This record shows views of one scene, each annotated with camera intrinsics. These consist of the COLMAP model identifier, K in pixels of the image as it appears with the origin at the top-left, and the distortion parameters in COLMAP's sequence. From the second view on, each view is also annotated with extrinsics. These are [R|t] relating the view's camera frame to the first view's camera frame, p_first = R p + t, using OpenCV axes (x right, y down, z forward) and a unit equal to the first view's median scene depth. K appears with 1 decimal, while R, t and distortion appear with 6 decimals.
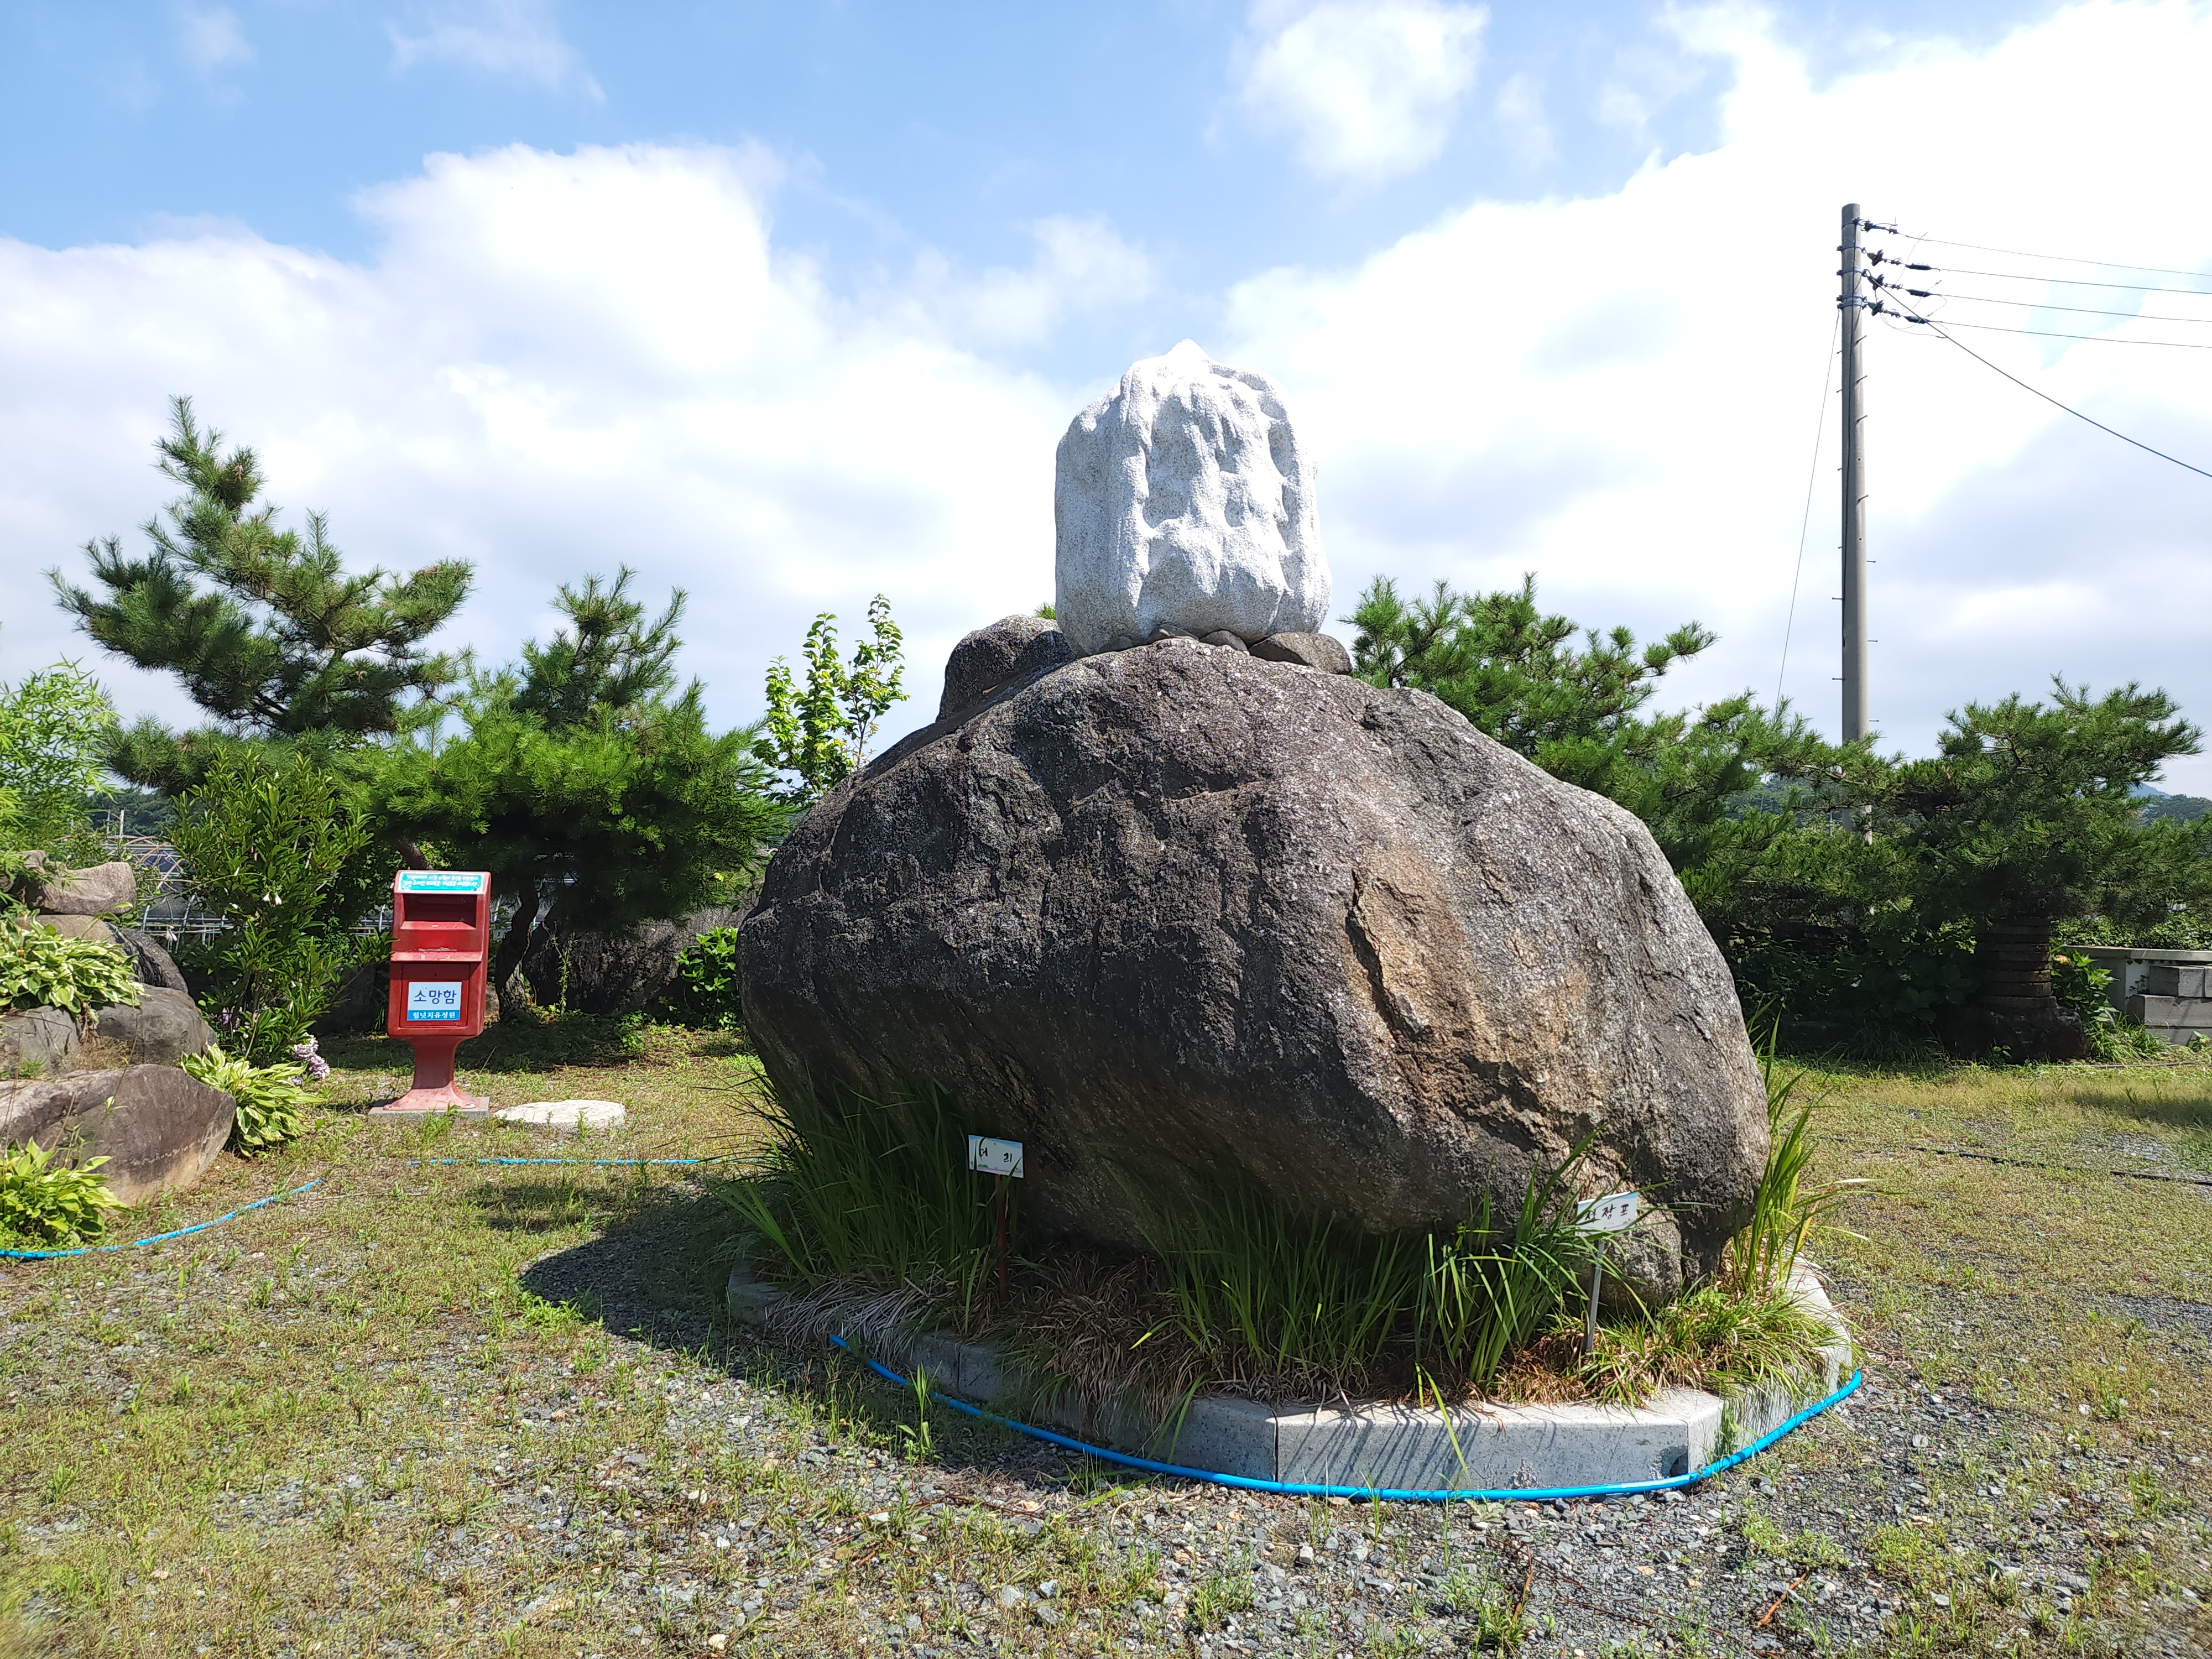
lens RADIAL K [[1501.3, 0, 1127.4], [0, 1501.3, 824.3], [0, 0, 1]] dist [0.048897, -0.009086]
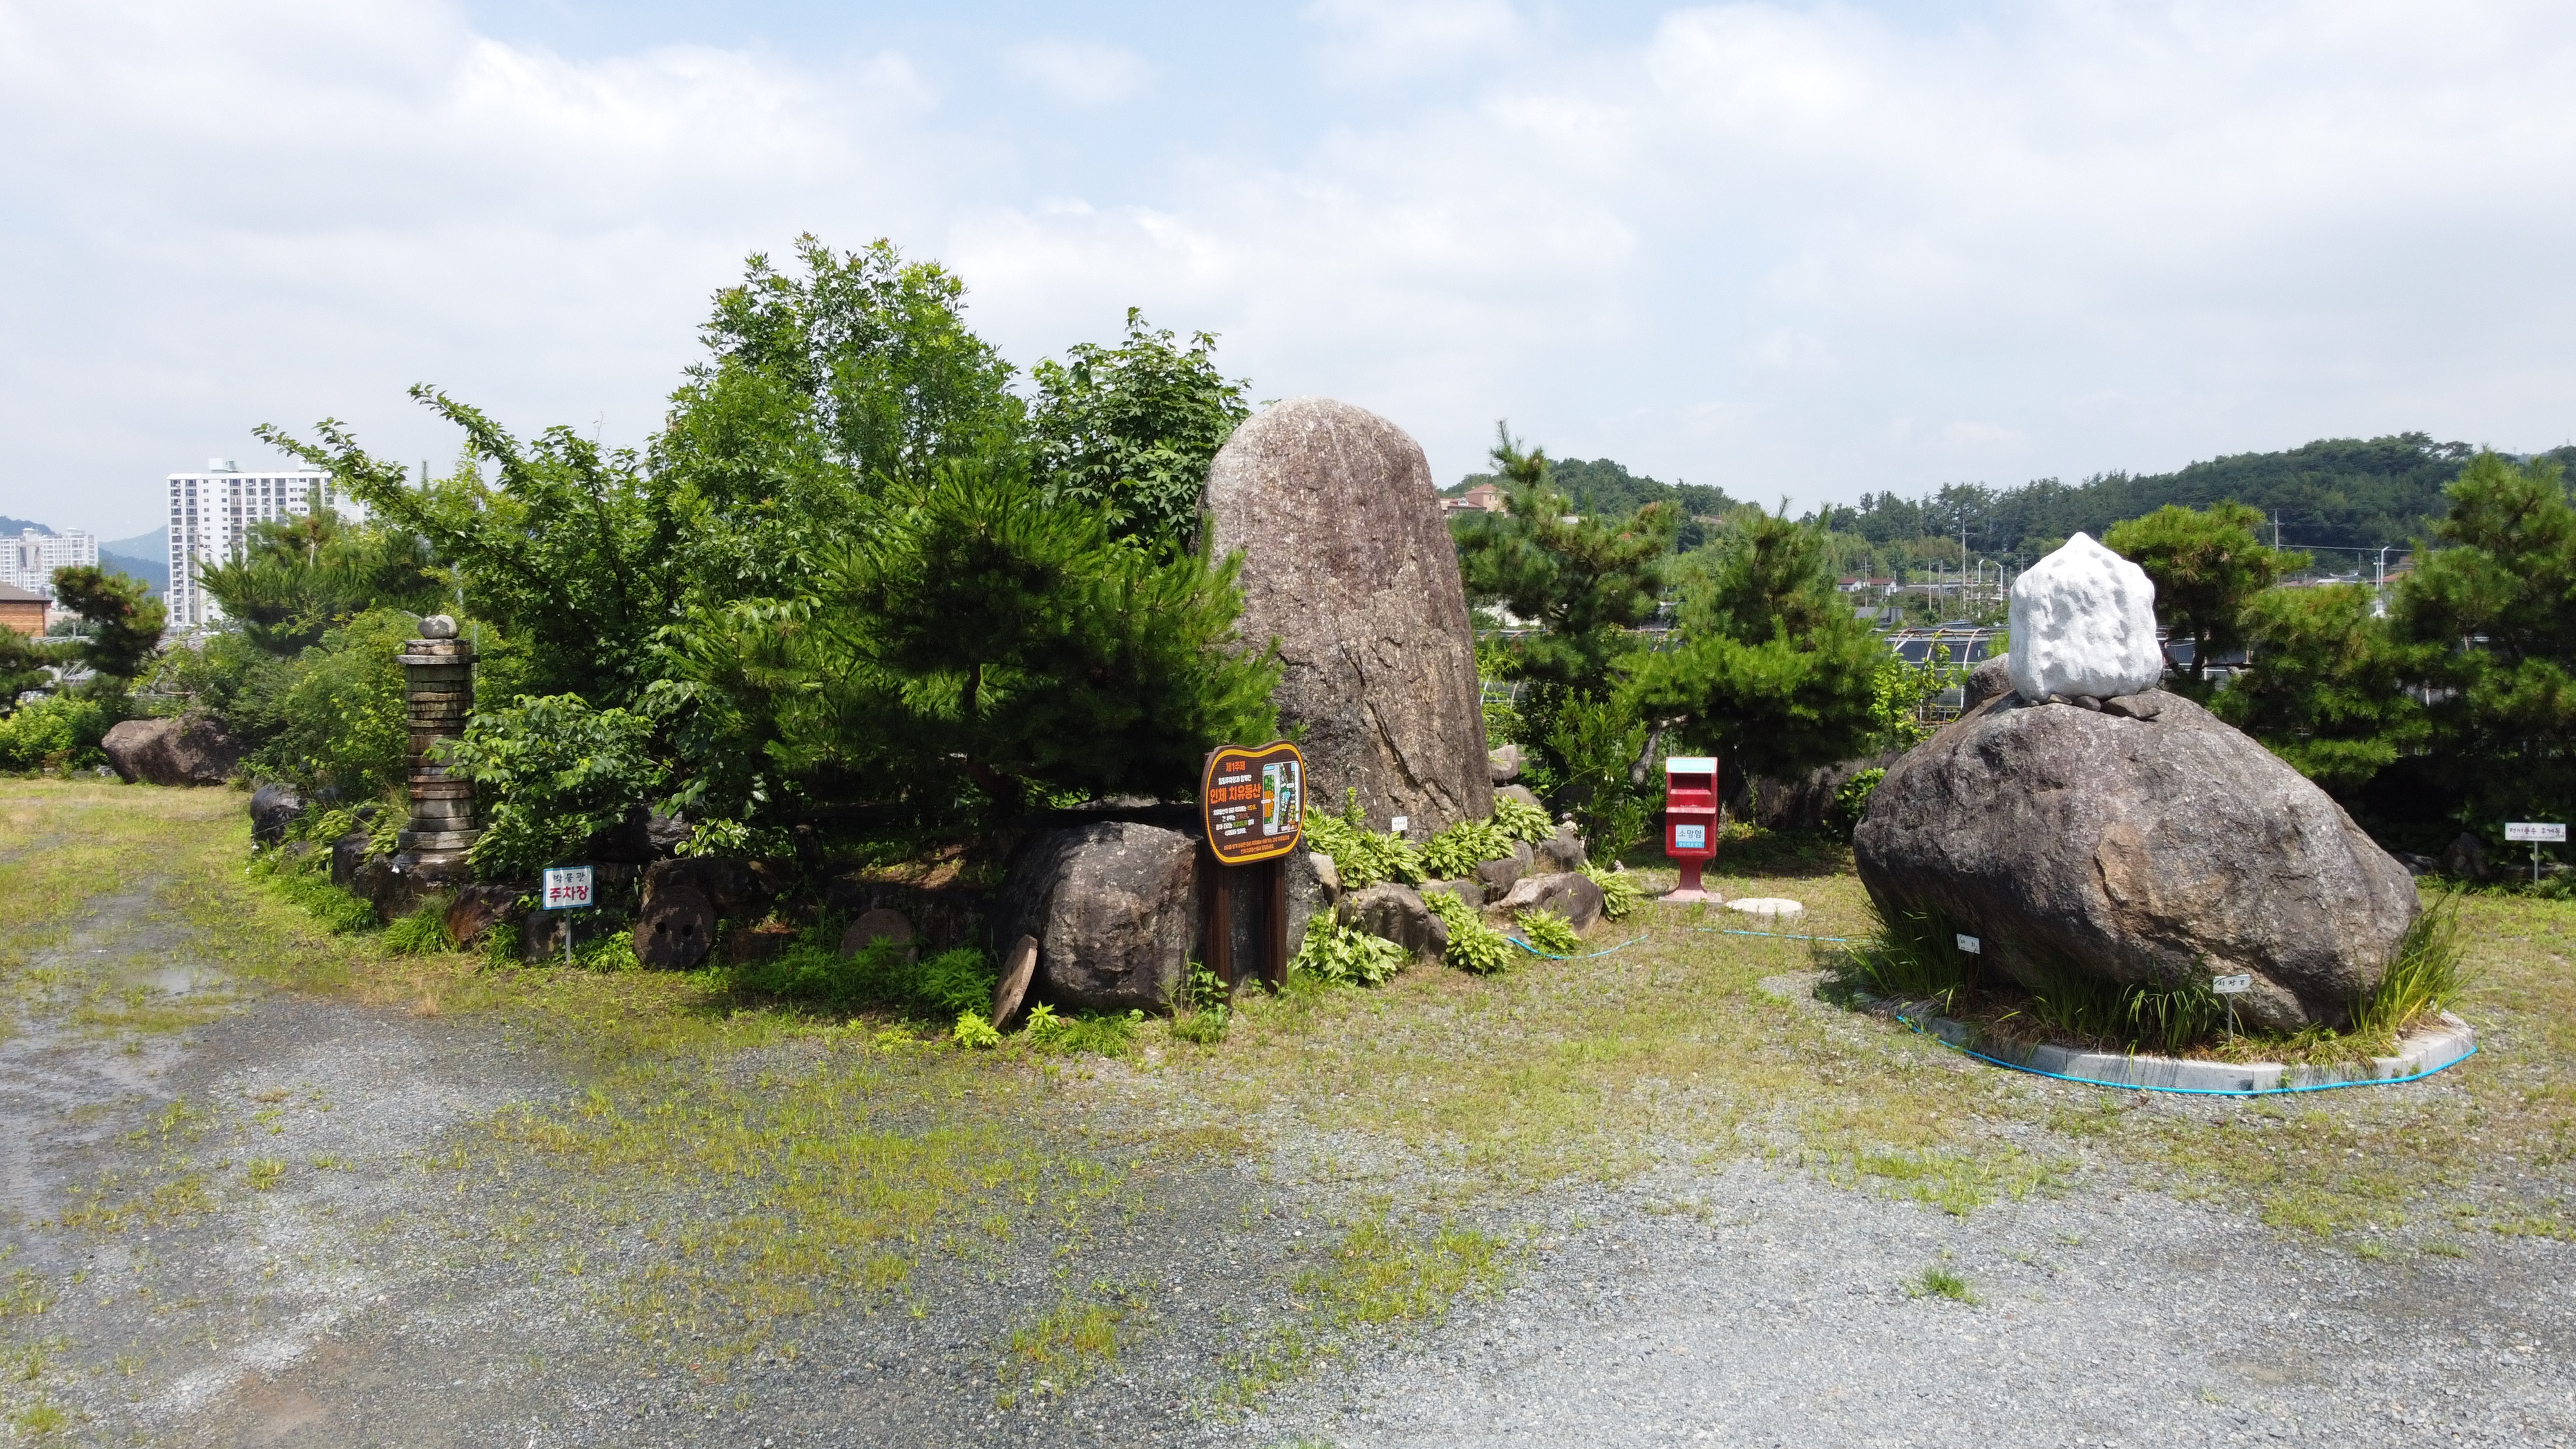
lens RADIAL K [[1899.7, 0, 1292.3], [0, 1899.7, 719.1], [0, 0, 1]] dist [-0.005634, -0.006234]
pose [[0.838647, 0.000228, -0.544675, 0.567643], [0.053421, 0.995144, 0.082669, -0.371282], [0.542049, -0.098428, 0.834563, -1.740367]]
